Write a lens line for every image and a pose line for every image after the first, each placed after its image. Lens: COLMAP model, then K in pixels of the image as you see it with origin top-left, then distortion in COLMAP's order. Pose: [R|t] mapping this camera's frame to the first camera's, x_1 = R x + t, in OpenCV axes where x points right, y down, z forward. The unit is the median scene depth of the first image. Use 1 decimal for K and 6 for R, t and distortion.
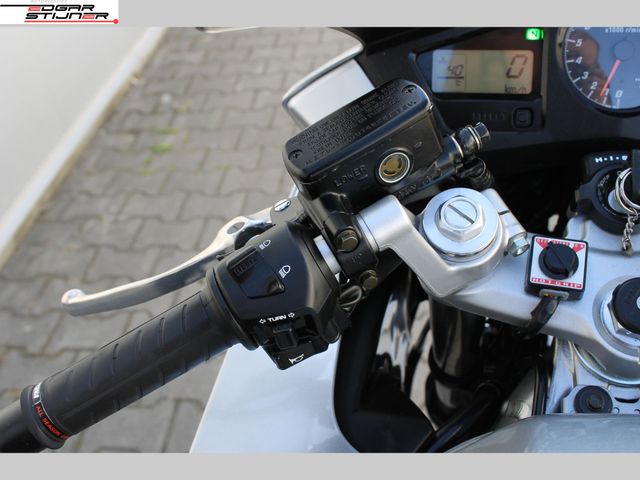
lens RADIAL K [[703.3, 0, 319.6], [0, 703.3, 238.9], [0, 0, 1]] dist [-0.067815, 0.000000]
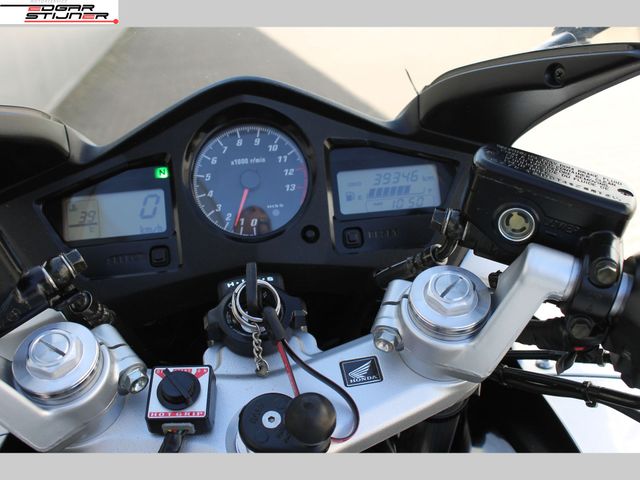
lens RADIAL K [[703.3, 0, 319.4], [0, 703.3, 244.1], [0, 0, 1]] dist [-0.067815, 0.000000]
pose [[0.956617, -0.080150, 0.280108, 0.274400], [0.160014, 0.947970, -0.275223, 0.127702], [-0.243475, 0.308104, 0.919669, 0.074906]]
